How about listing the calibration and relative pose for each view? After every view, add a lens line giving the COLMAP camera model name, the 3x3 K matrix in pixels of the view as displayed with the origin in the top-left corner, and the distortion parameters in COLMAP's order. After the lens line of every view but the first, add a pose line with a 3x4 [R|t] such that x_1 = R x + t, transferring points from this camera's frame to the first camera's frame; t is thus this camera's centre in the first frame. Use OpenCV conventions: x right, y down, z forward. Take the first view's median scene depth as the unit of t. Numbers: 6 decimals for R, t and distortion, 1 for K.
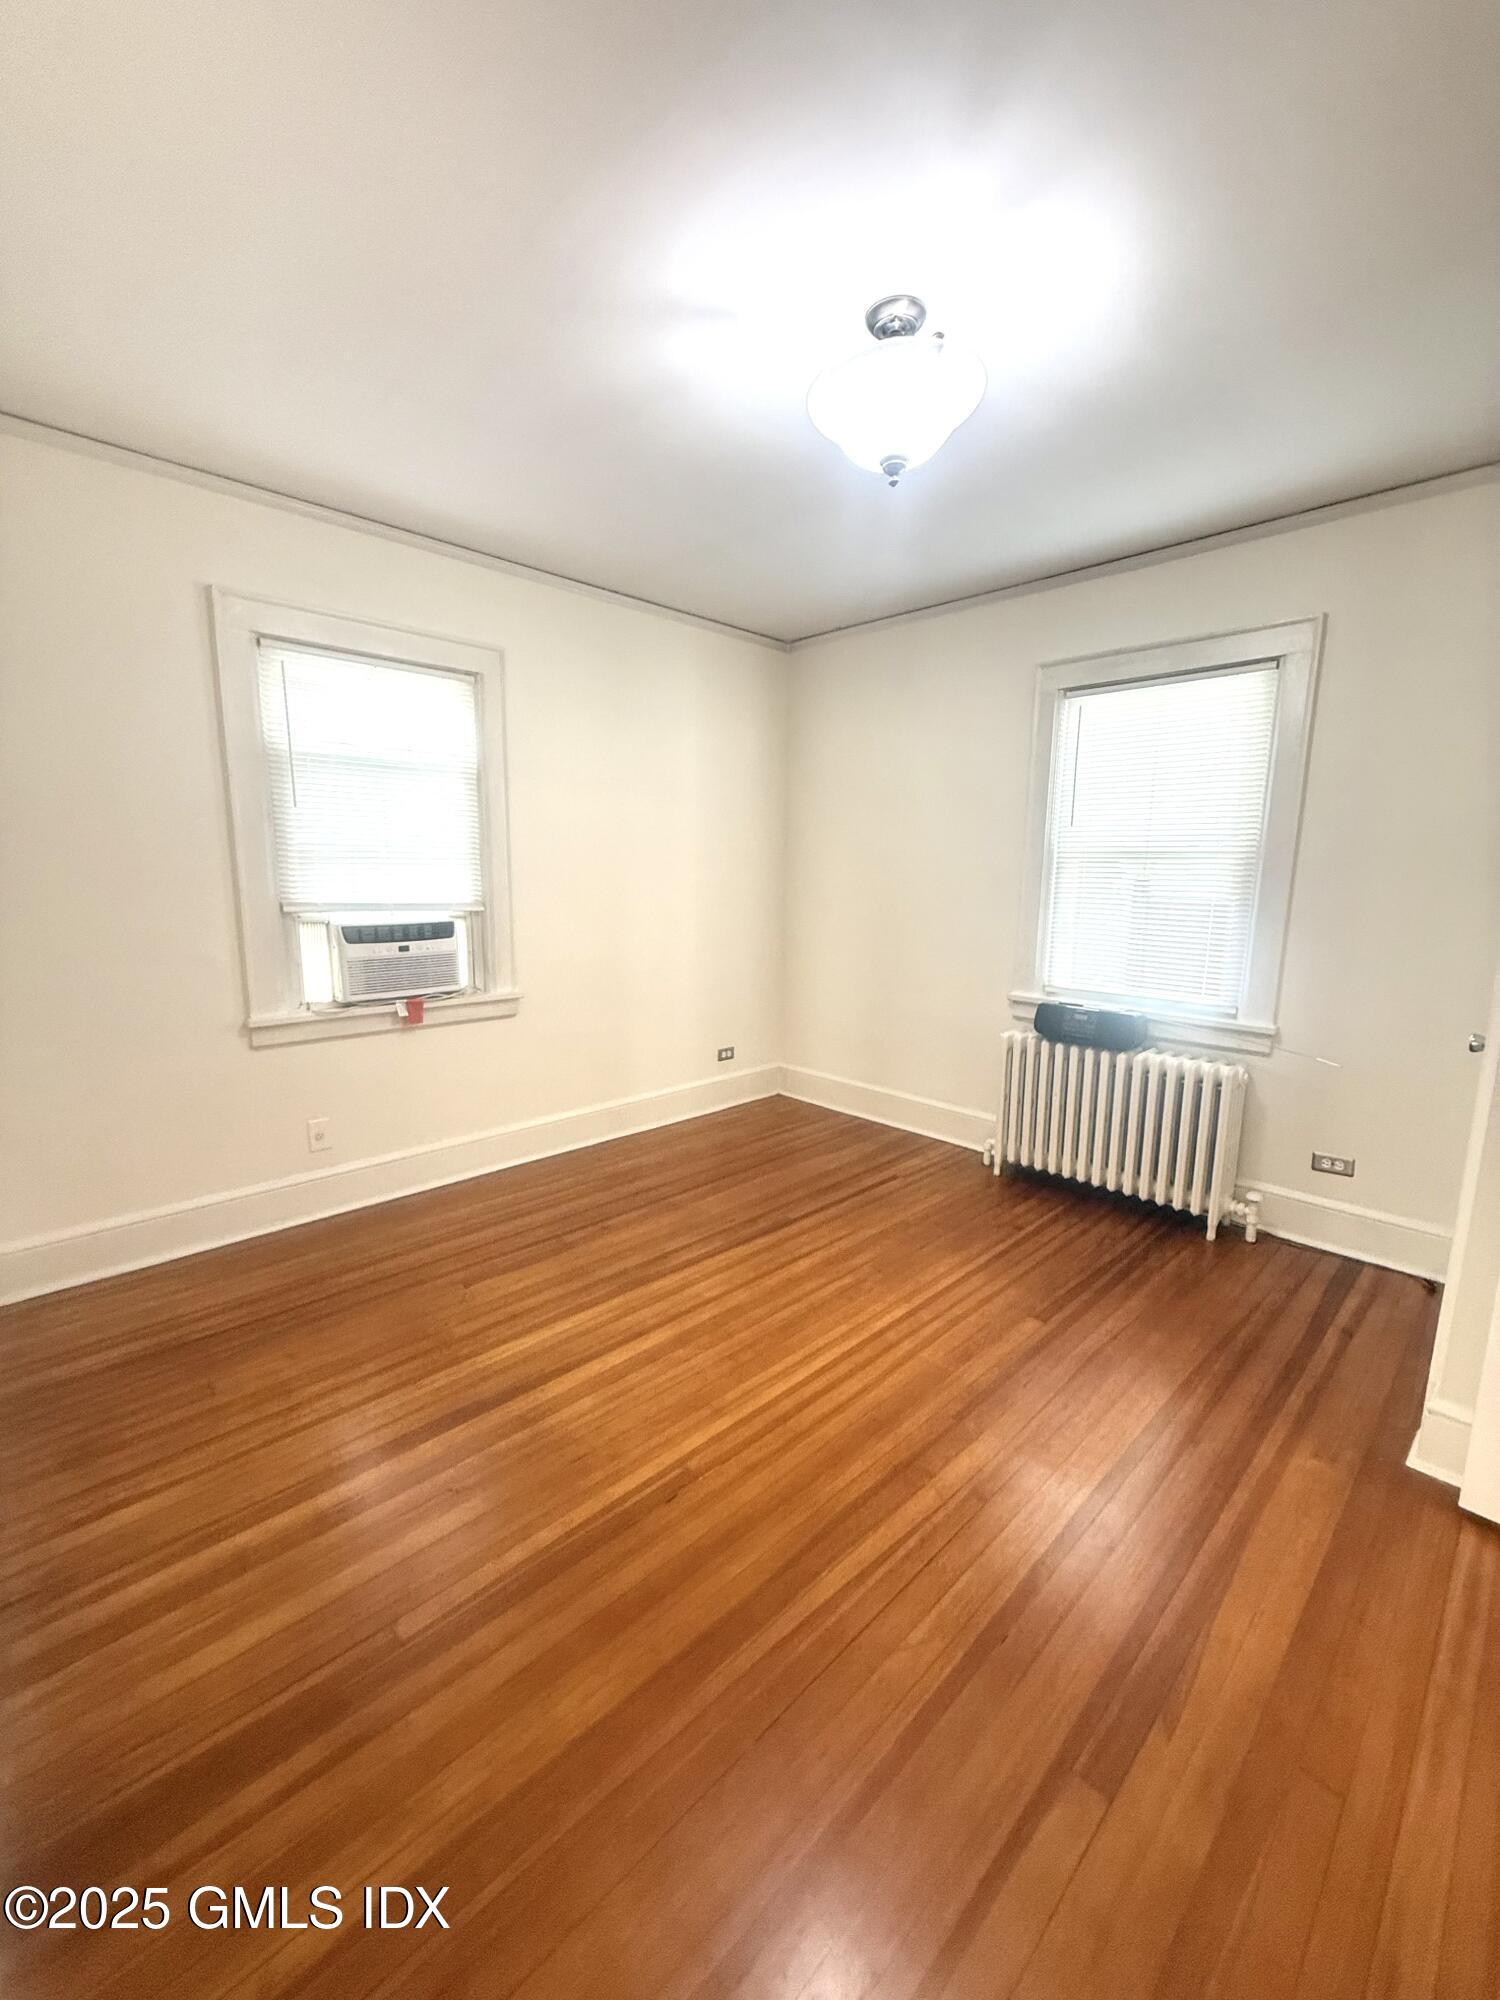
lens RADIAL K [[797.2, 0, 747.7], [0, 797.2, 1001.0], [0, 0, 1]] dist [0.000277, 0.000188]
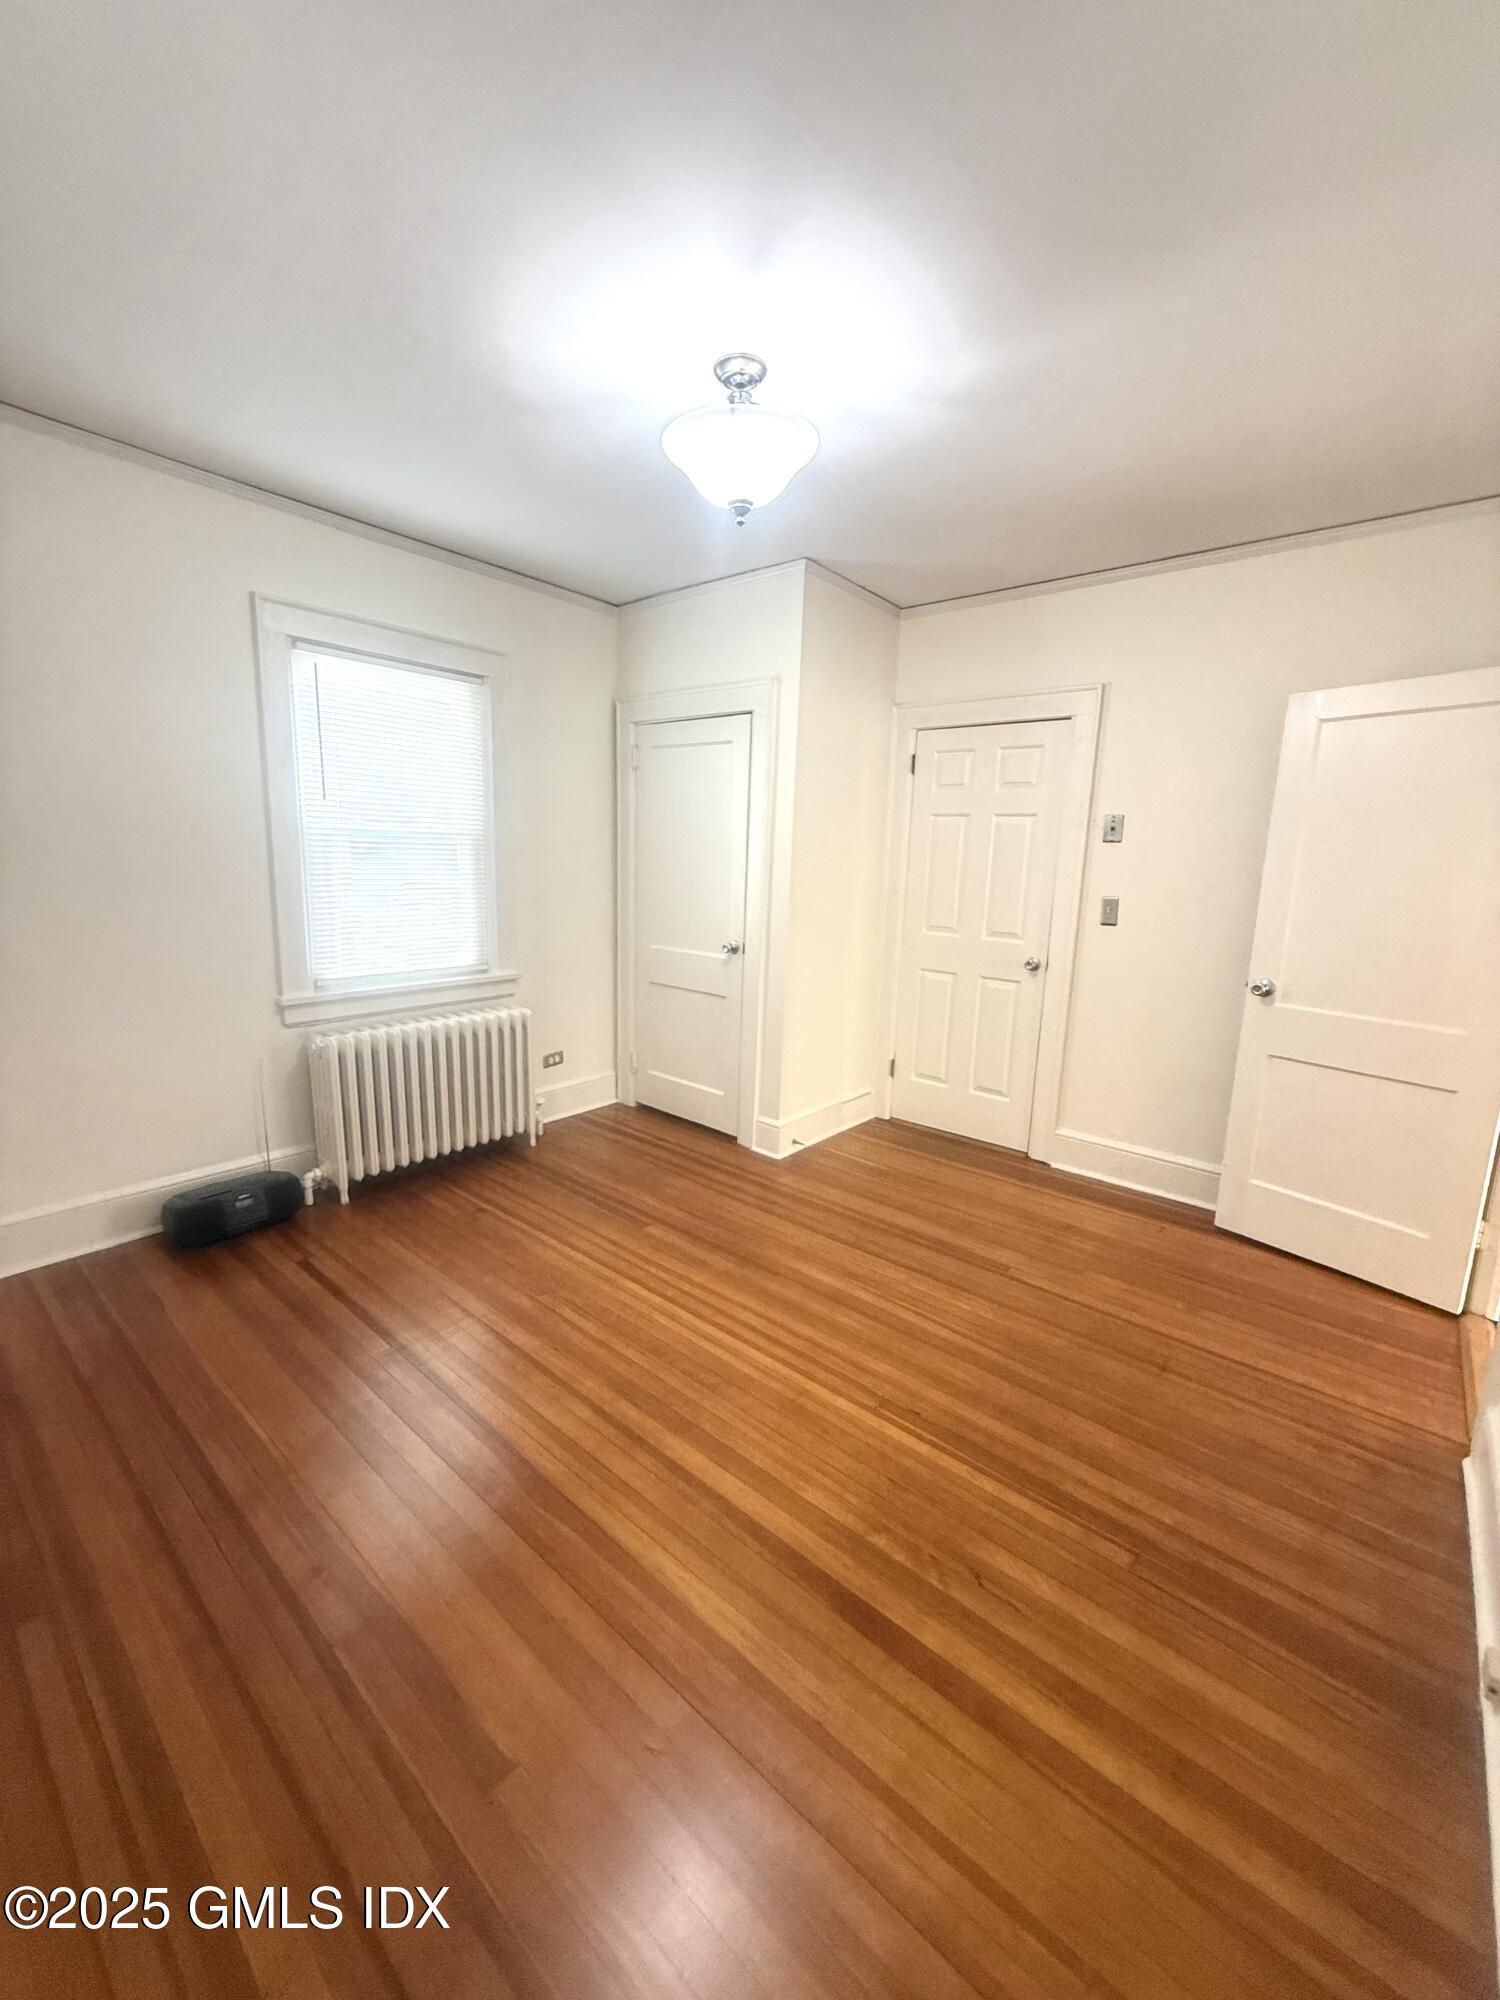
lens RADIAL K [[797.2, 0, 747.7], [0, 797.2, 1001.0], [0, 0, 1]] dist [0.000277, 0.000188]
pose [[-0.095839, -0.198430, 0.975418, -0.884975], [0.130817, 0.968919, 0.209961, -0.198133], [-0.986763, 0.147724, -0.066903, 0.988575]]
